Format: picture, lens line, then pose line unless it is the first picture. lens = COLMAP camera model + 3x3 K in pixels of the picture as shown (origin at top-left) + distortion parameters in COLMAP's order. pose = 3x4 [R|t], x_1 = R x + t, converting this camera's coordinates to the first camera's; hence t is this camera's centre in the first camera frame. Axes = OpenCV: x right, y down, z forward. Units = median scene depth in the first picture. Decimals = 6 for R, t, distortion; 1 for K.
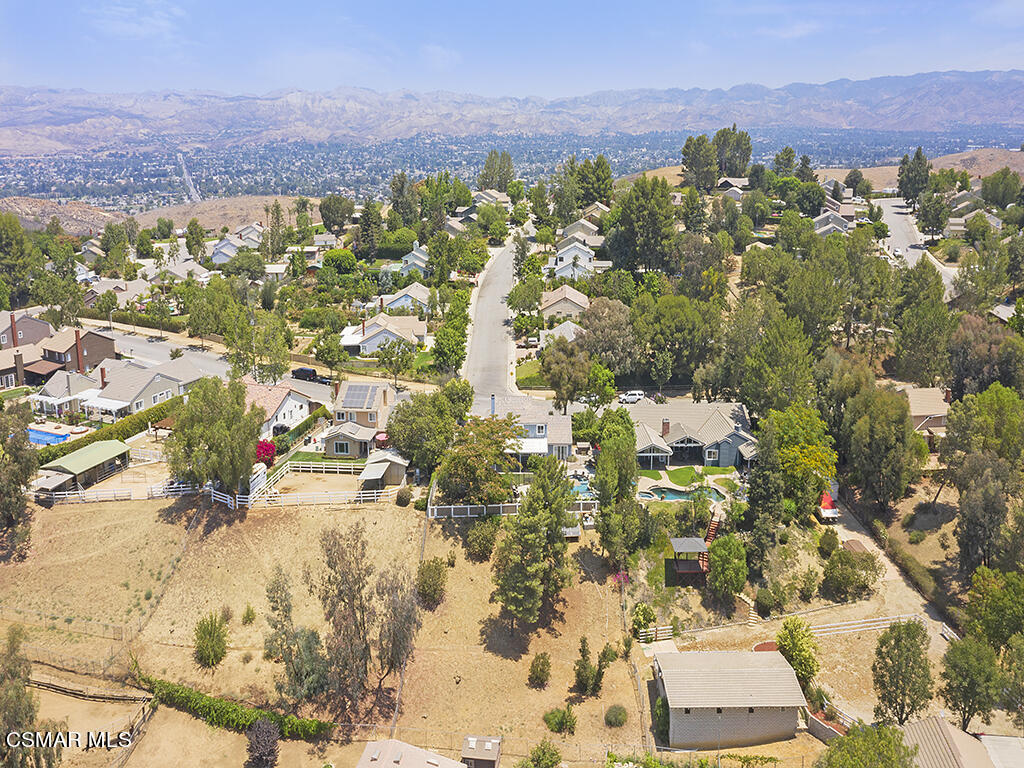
lens RADIAL K [[828.1, 0, 517.1], [0, 828.1, 387.9], [0, 0, 1]] dist [-0.000949, 0.014898]
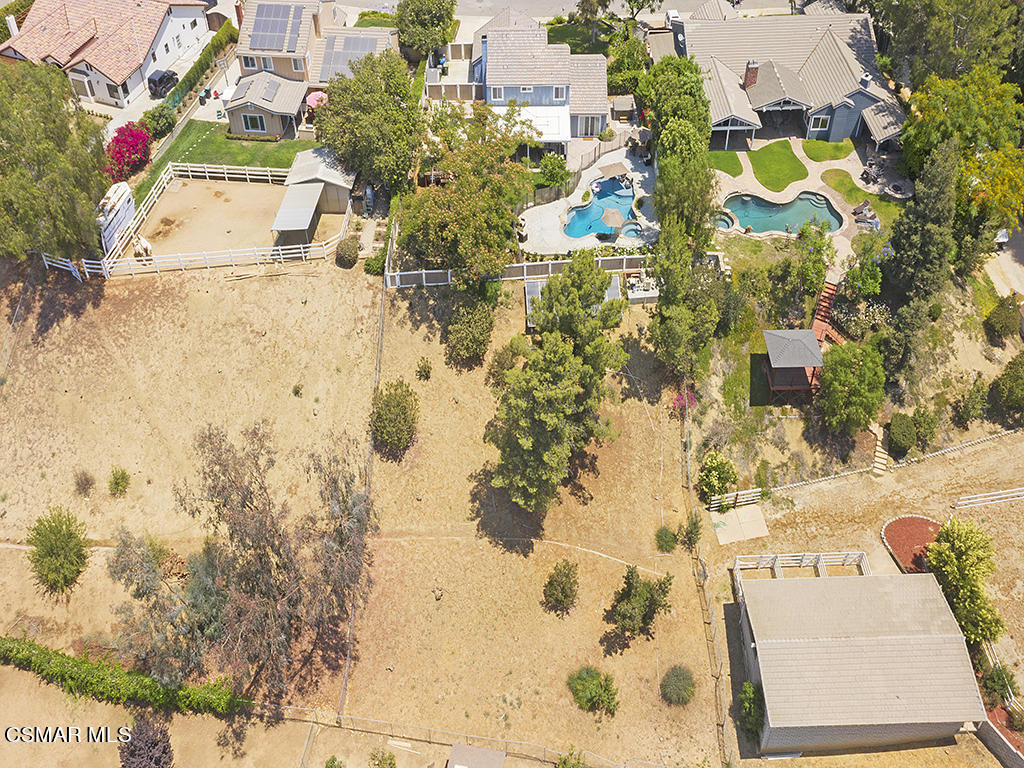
lens RADIAL K [[1006.2, 0, 512.0], [0, 1006.2, 384.0], [0, 0, 1]] dist [0.013386, -0.004365]
pose [[0.999942, -0.005158, -0.009485, -0.002563], [0.008801, 0.898265, 0.439367, -0.109199], [0.006254, -0.439425, 0.898258, 0.239632]]
